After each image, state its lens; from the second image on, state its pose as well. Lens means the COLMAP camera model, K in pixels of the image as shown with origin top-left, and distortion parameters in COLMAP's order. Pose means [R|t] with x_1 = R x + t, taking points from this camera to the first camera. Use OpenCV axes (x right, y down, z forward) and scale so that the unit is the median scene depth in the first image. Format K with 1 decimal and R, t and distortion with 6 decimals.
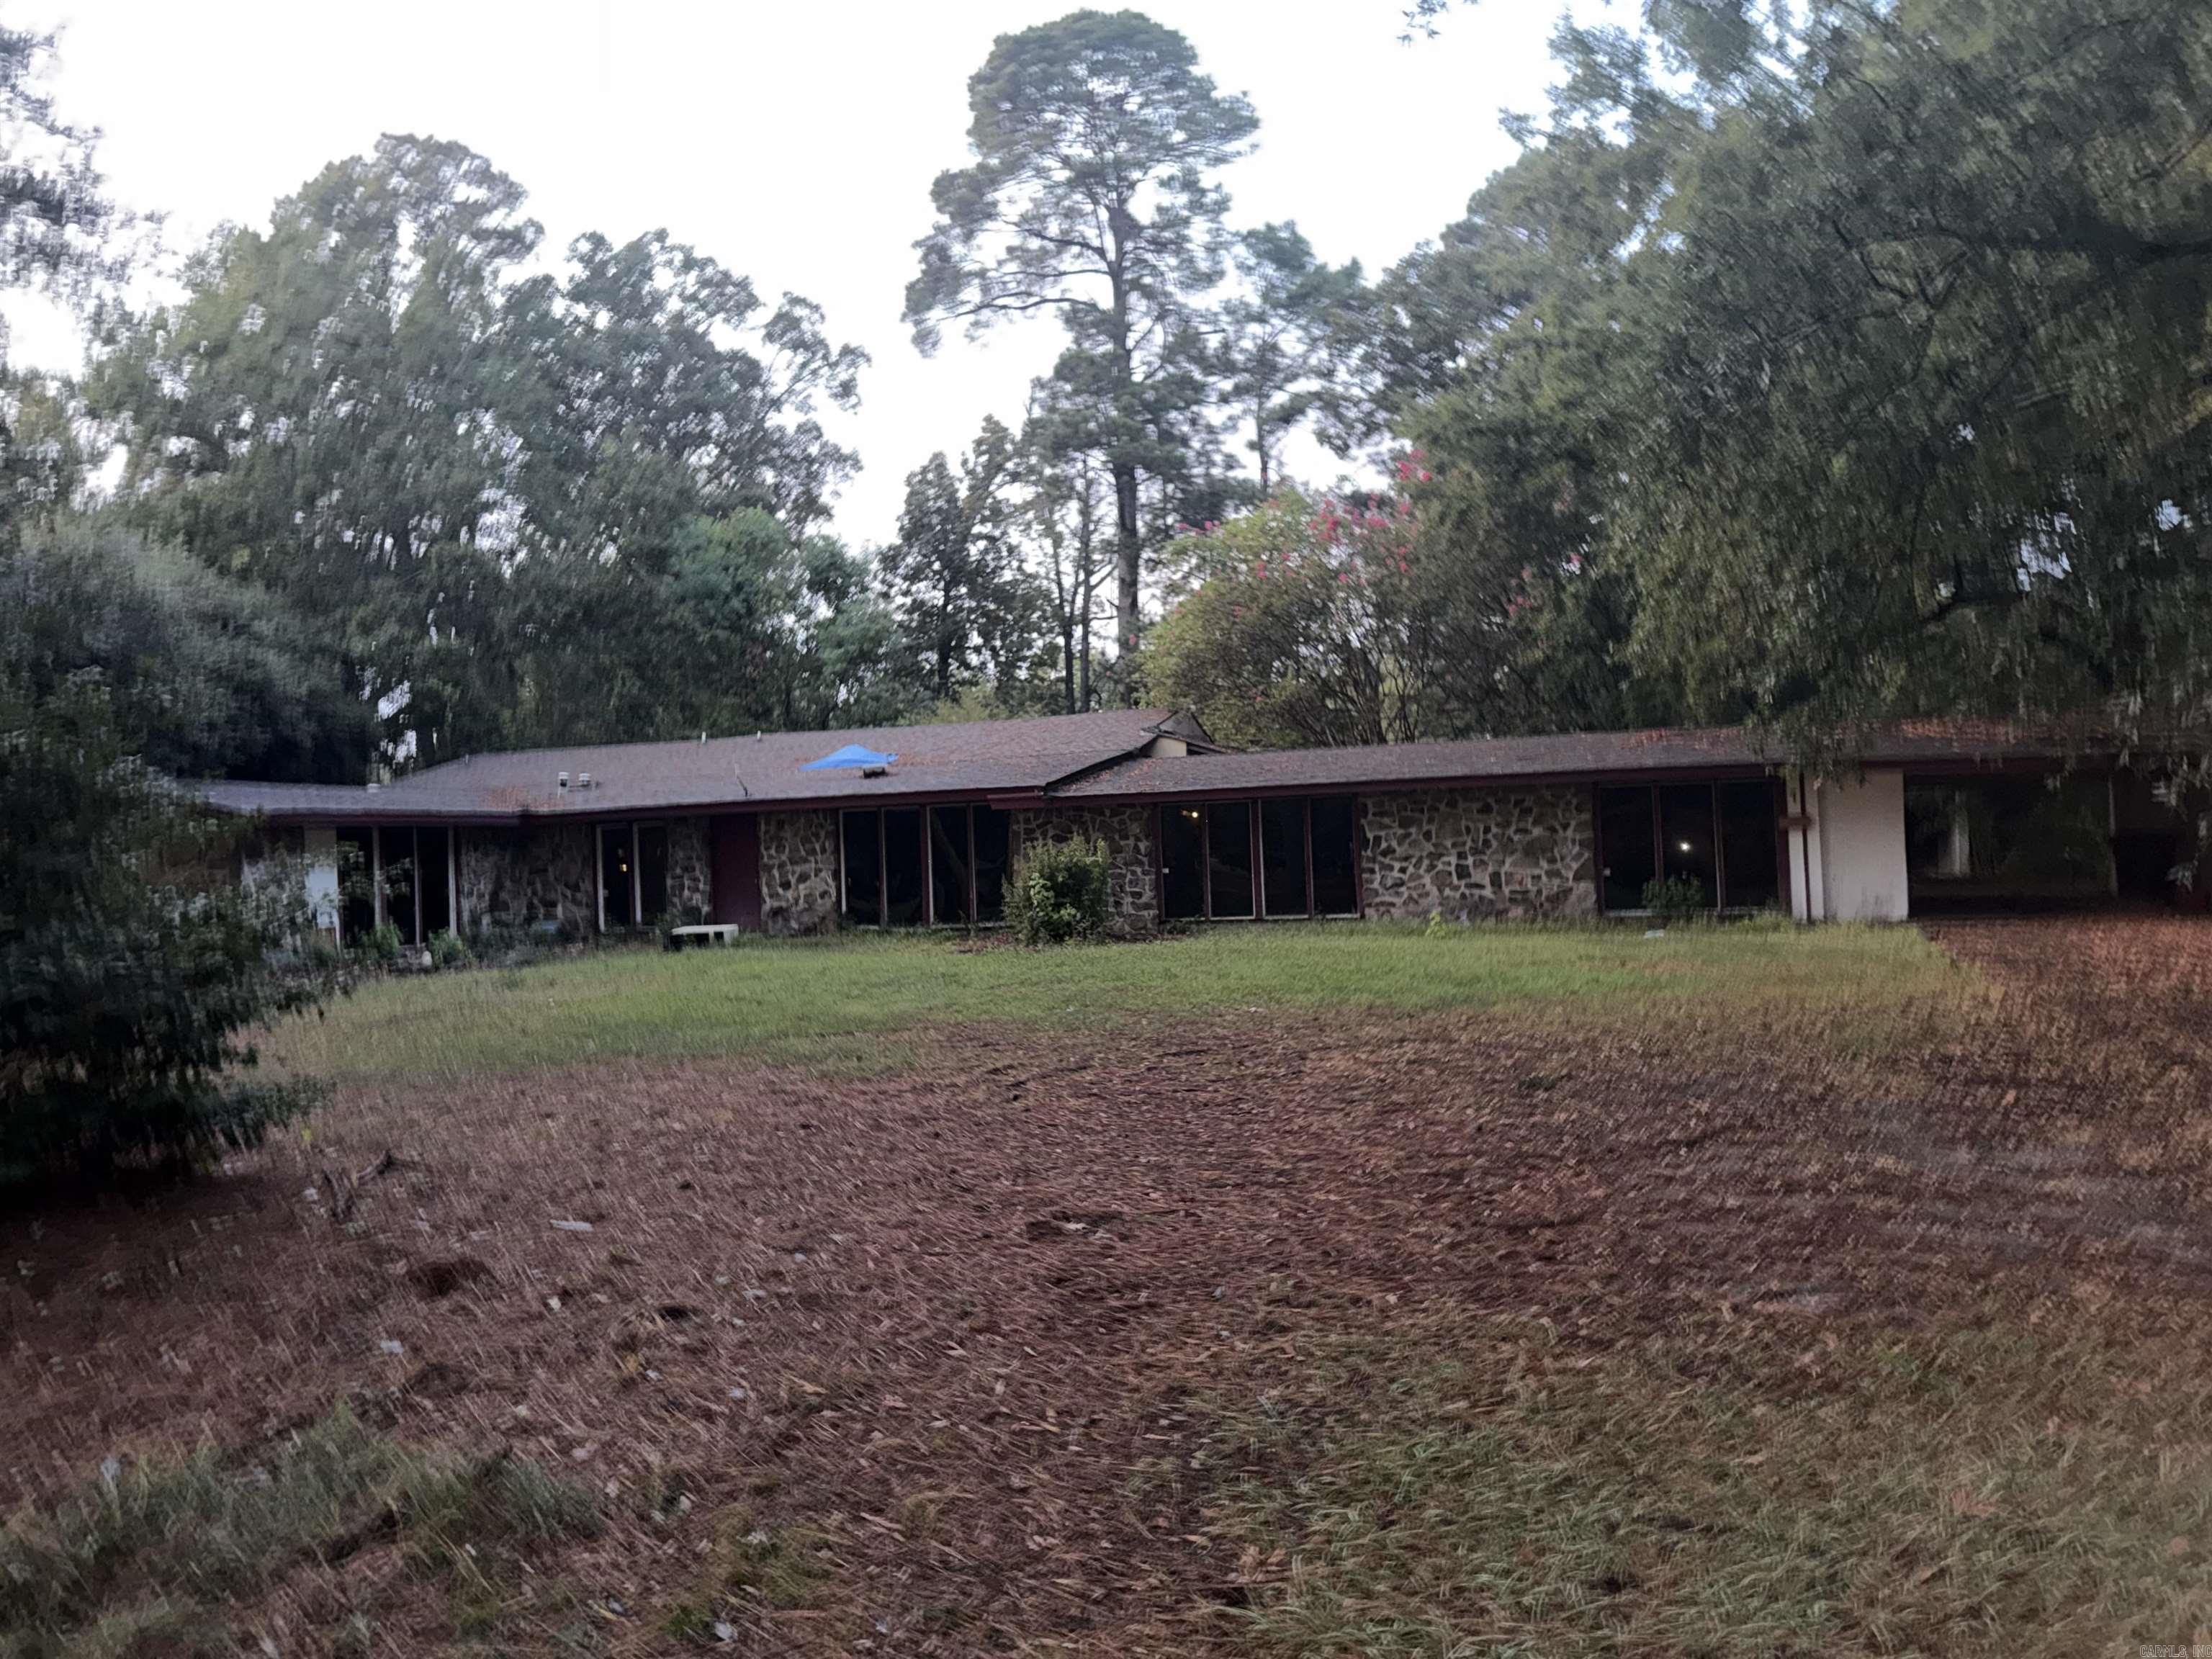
lens RADIAL K [[1552.1, 0, 1107.3], [0, 1552.1, 836.4], [0, 0, 1]] dist [0.055268, -0.062100]
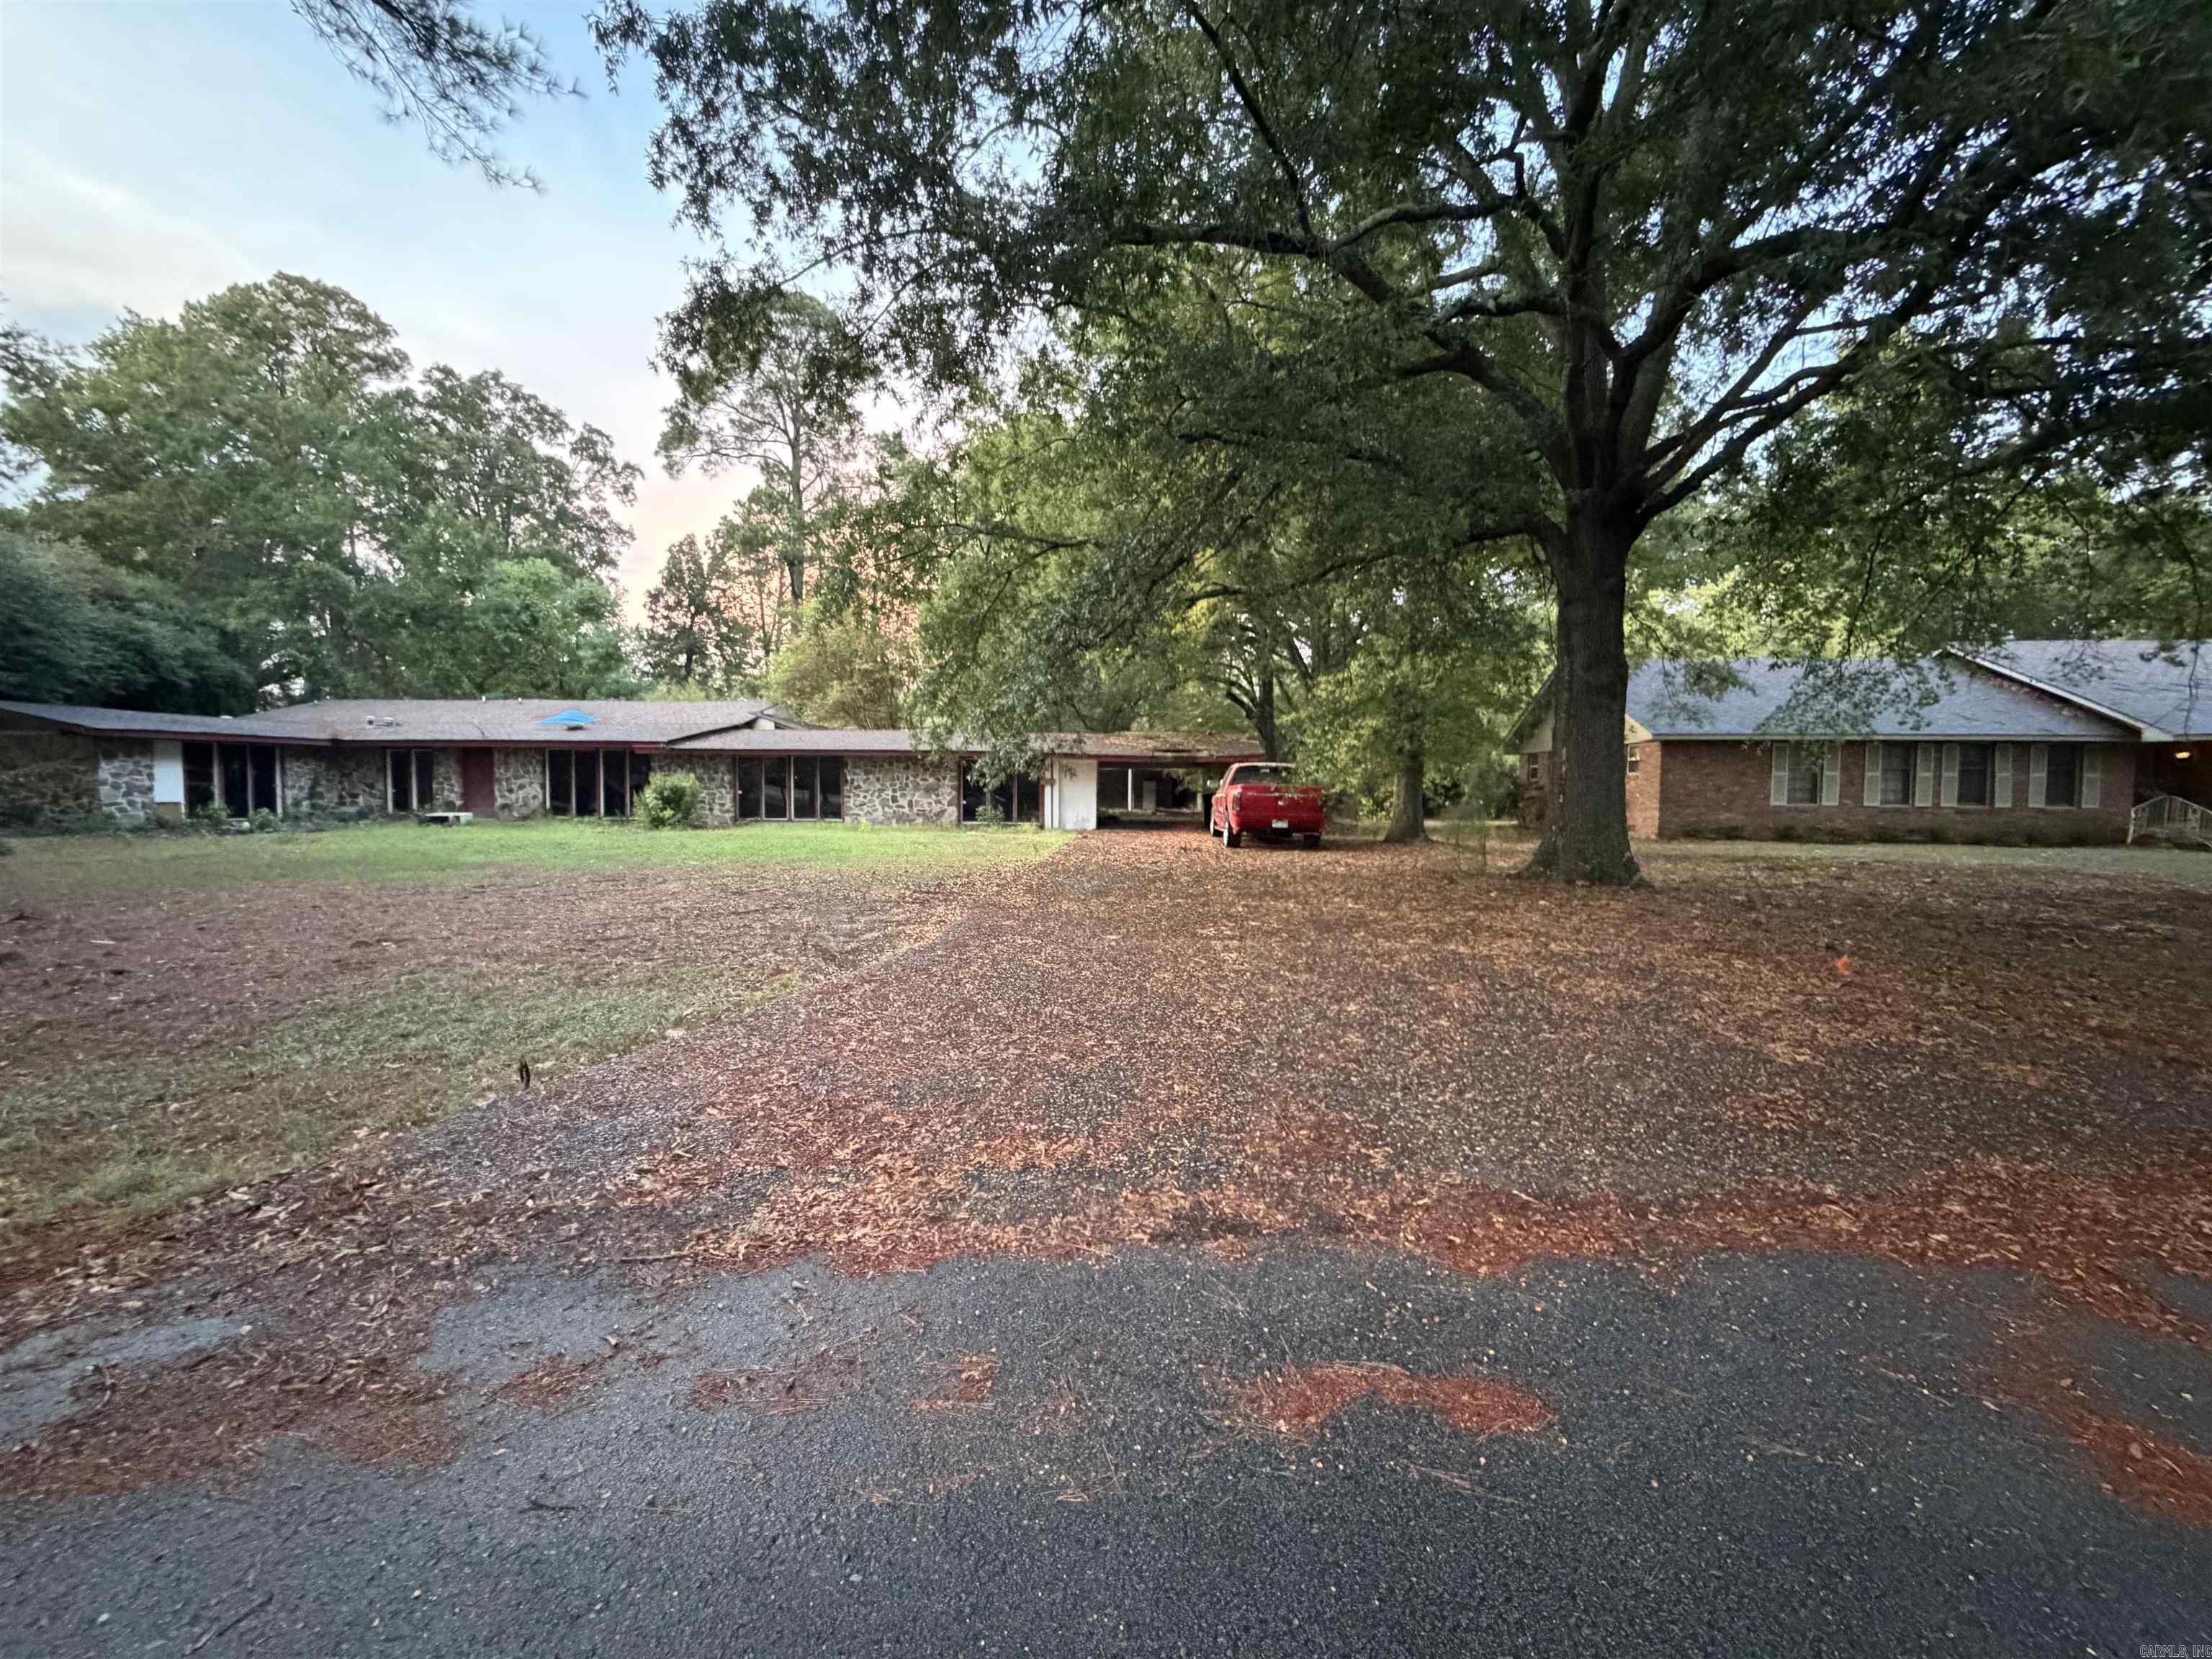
lens RADIAL K [[883.3, 0, 1099.5], [0, 883.3, 829.3], [0, 0, 1]] dist [0.001224, 0.000096]
pose [[0.958135, 0.032837, 0.284428, 0.129230], [-0.049174, 0.997513, 0.050486, -0.006589], [-0.282063, -0.062358, 0.957367, -0.110875]]
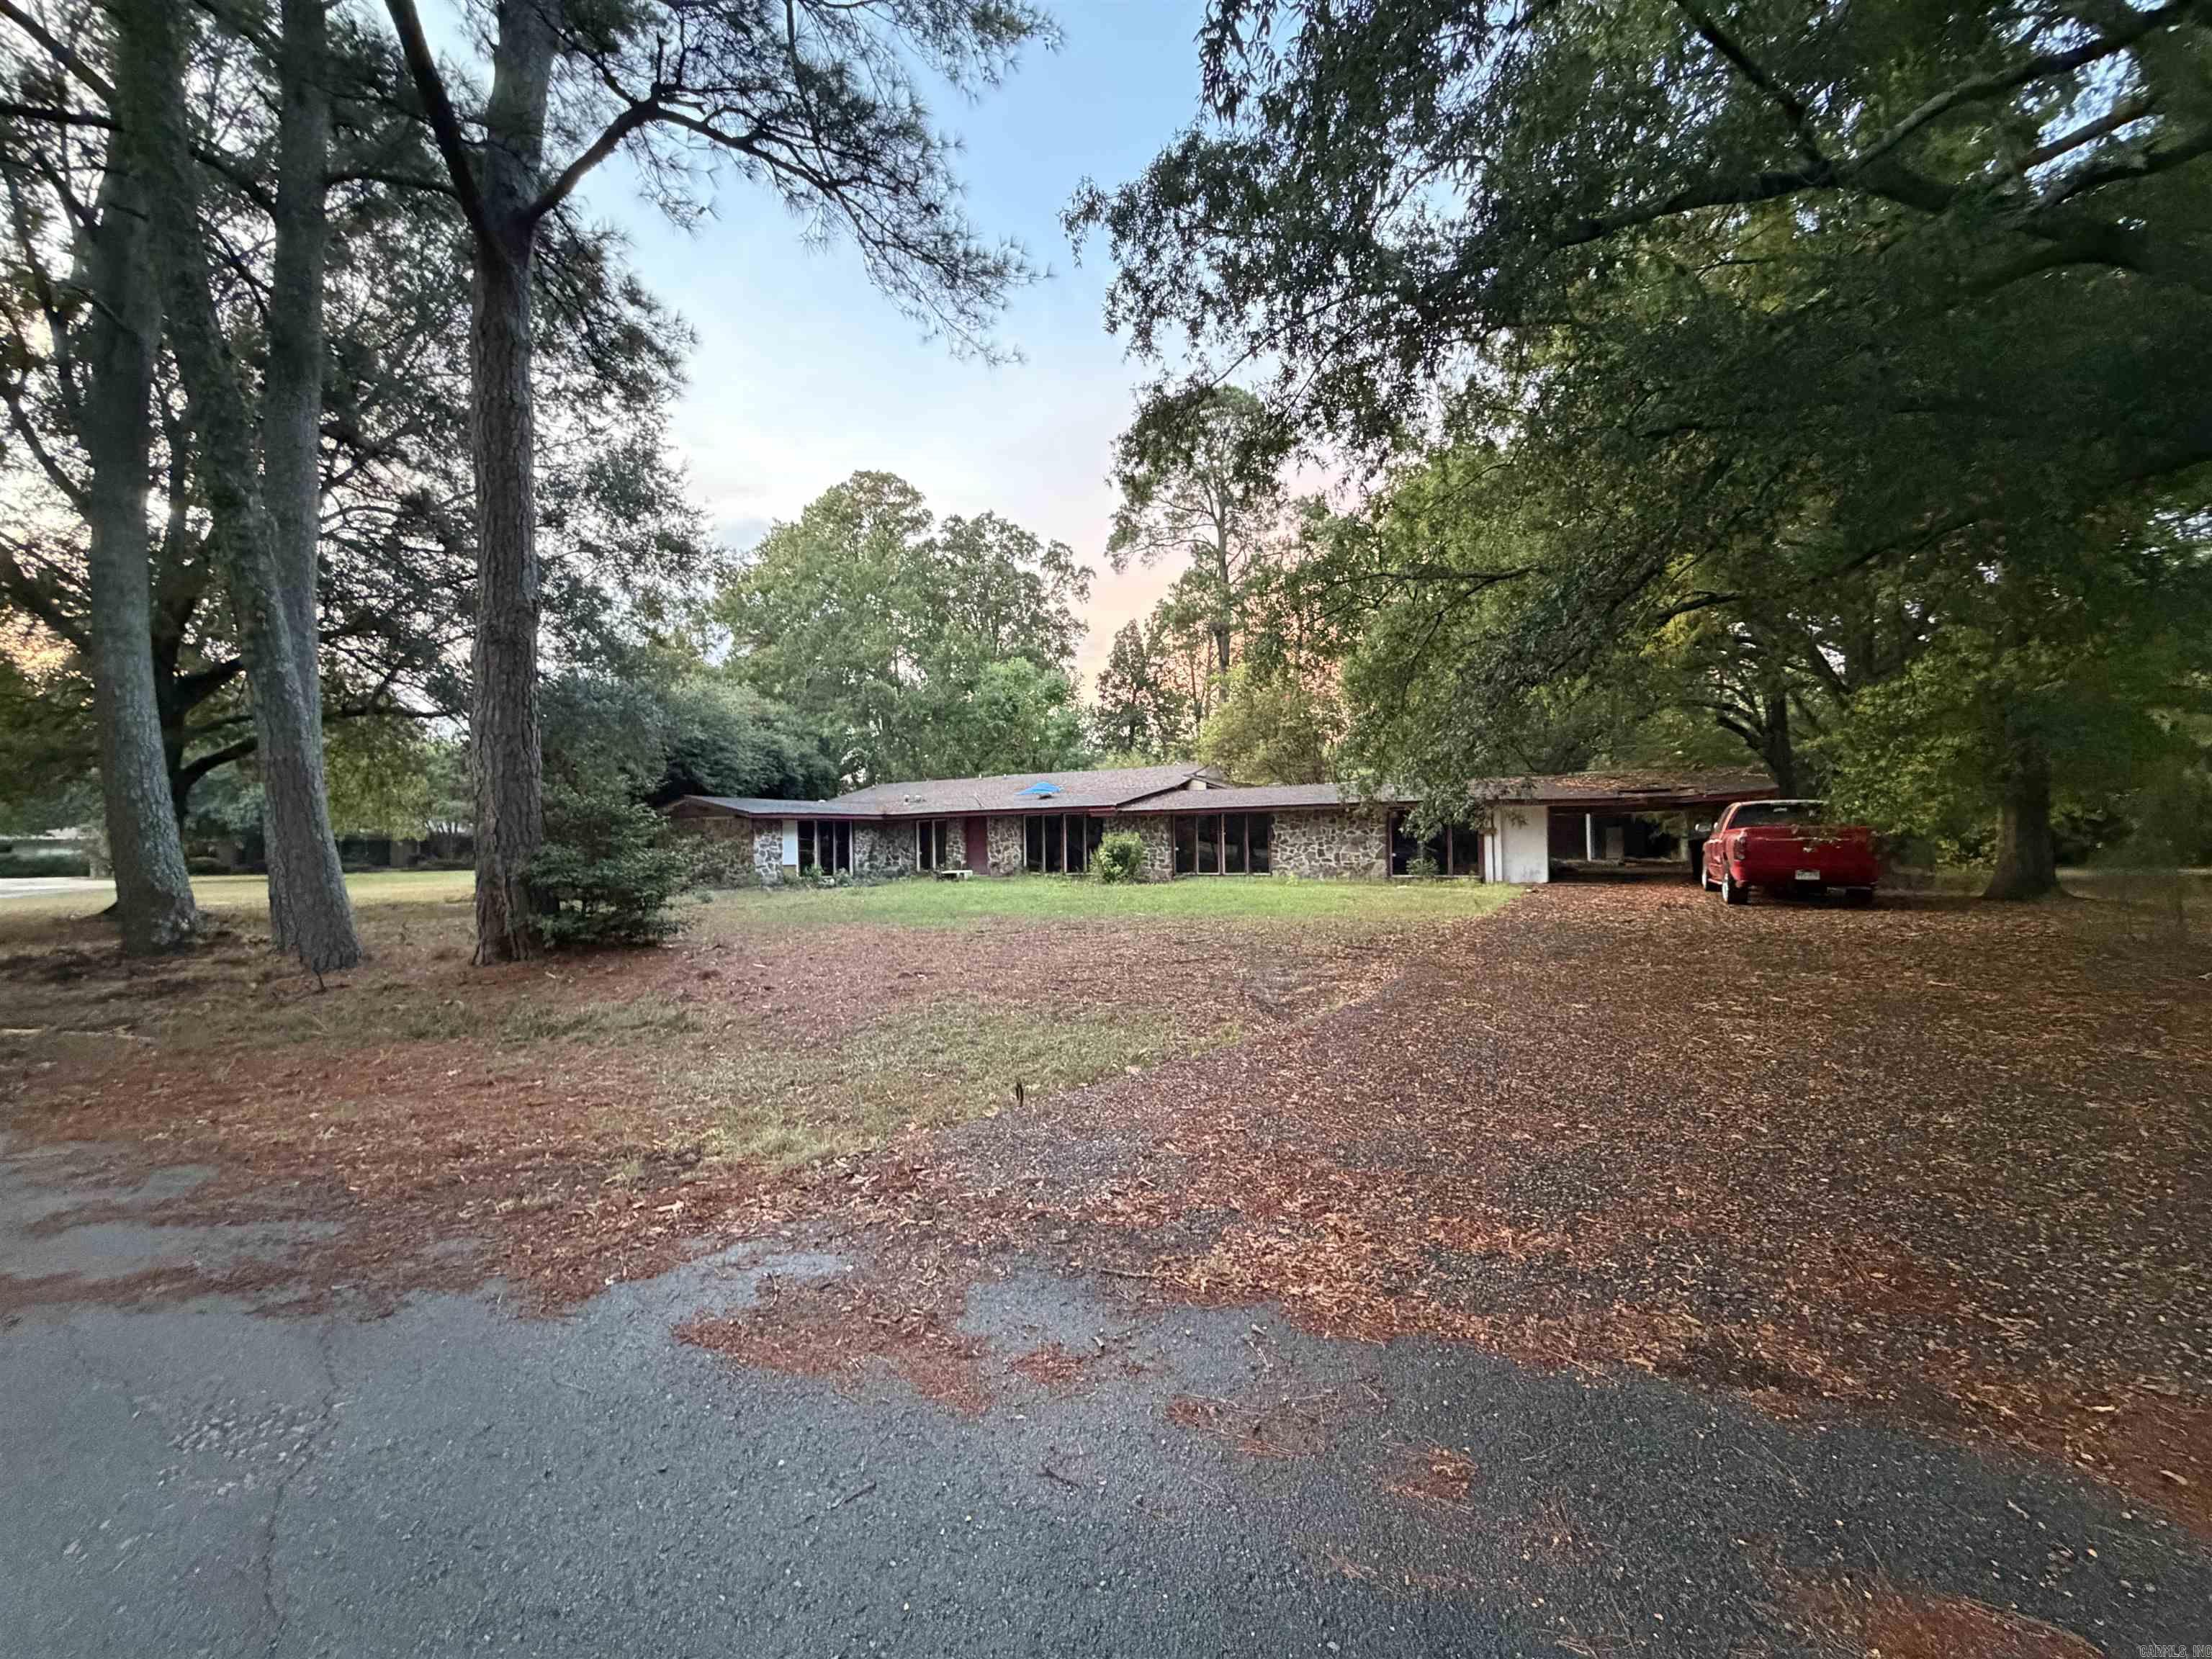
lens RADIAL K [[883.3, 0, 1100.4], [0, 883.3, 828.4], [0, 0, 1]] dist [0.001224, 0.000096]
pose [[0.983067, 0.018910, -0.182266, 0.126751], [-0.018323, 0.999820, 0.004901, -0.006782], [0.182326, -0.001479, 0.983237, -0.112737]]
